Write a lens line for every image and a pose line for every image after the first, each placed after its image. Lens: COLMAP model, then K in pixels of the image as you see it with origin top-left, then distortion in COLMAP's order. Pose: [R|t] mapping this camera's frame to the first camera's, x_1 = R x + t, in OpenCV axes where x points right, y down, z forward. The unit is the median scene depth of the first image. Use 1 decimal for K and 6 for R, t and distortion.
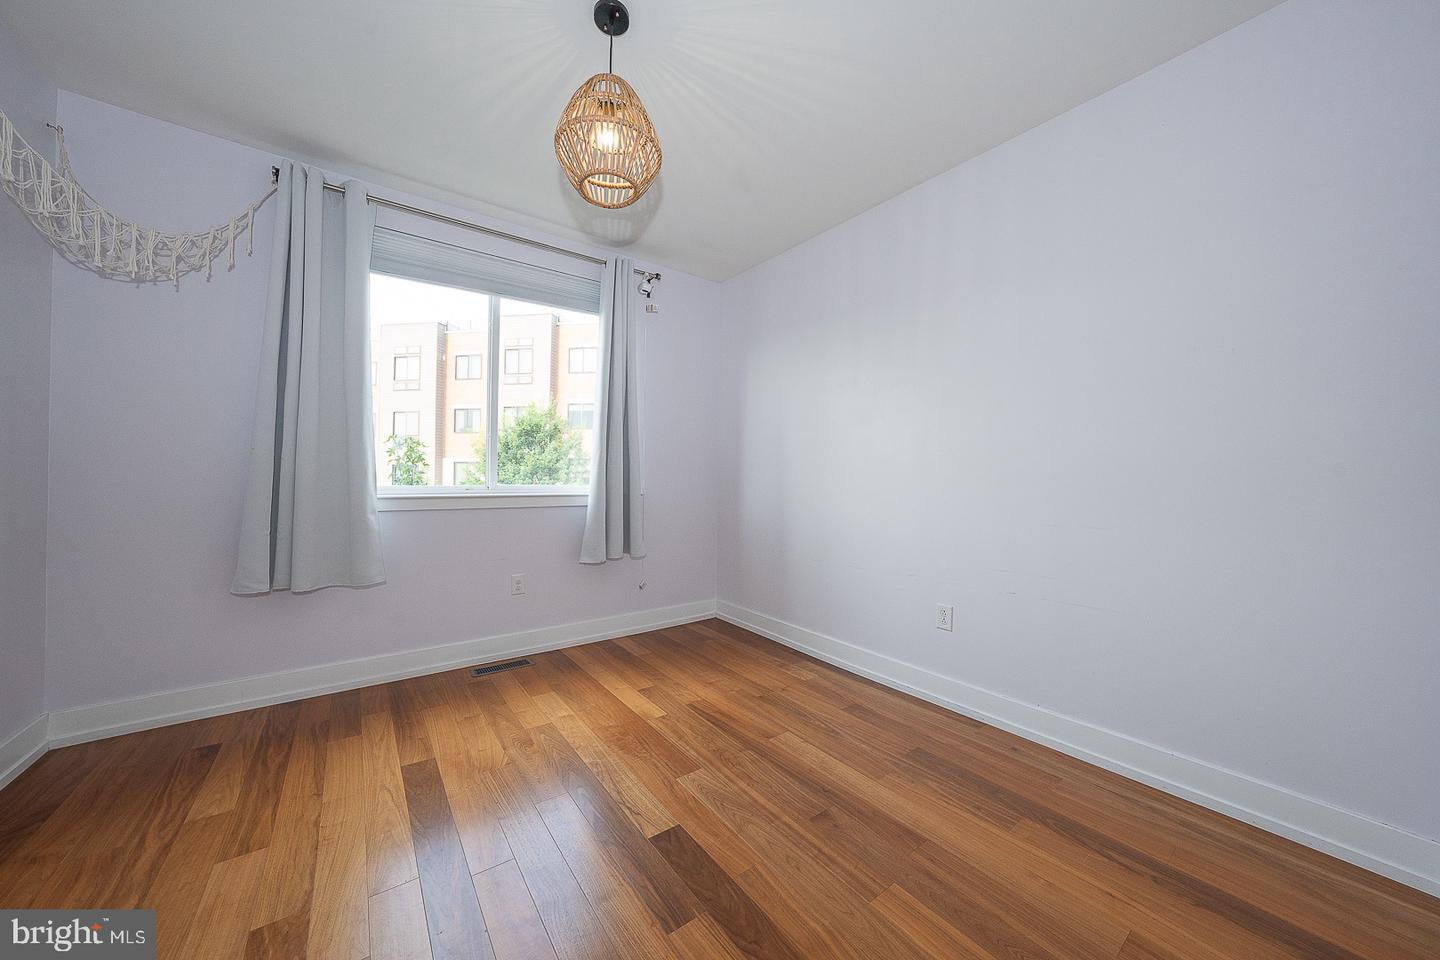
lens RADIAL K [[498.0, 0, 720.1], [0, 498.0, 477.1], [0, 0, 1]] dist [-0.025225, 0.005623]
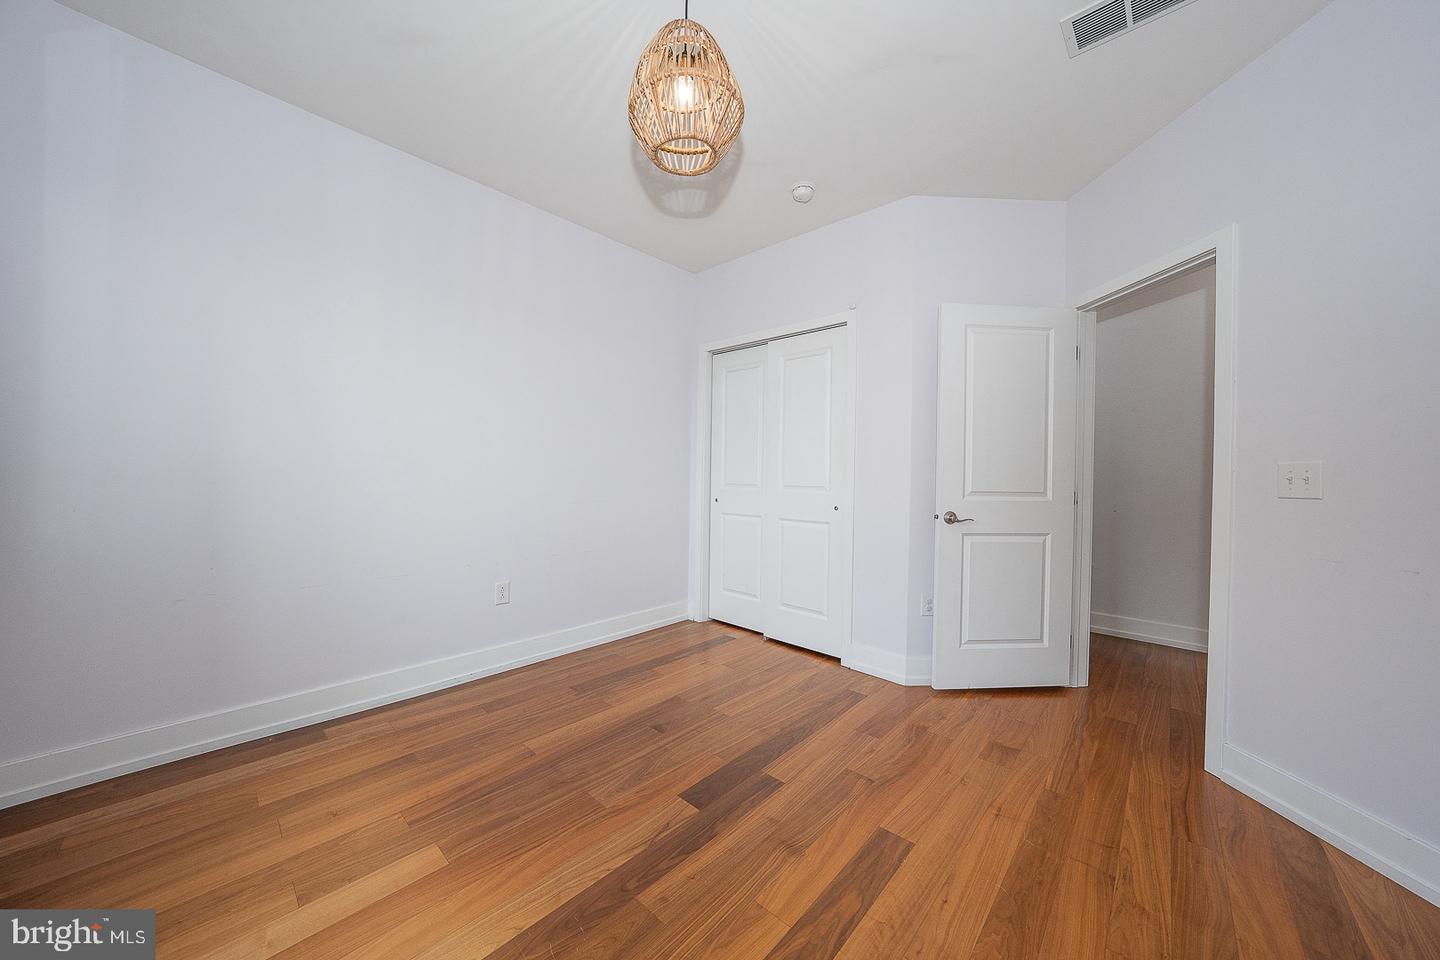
lens RADIAL K [[498.0, 0, 718.2], [0, 498.0, 477.7], [0, 0, 1]] dist [-0.025225, 0.005623]
pose [[-0.185433, -0.021015, 0.982432, -0.874794], [-0.020691, 0.999633, 0.017477, -0.014386], [-0.982439, -0.017087, -0.185800, 0.851861]]
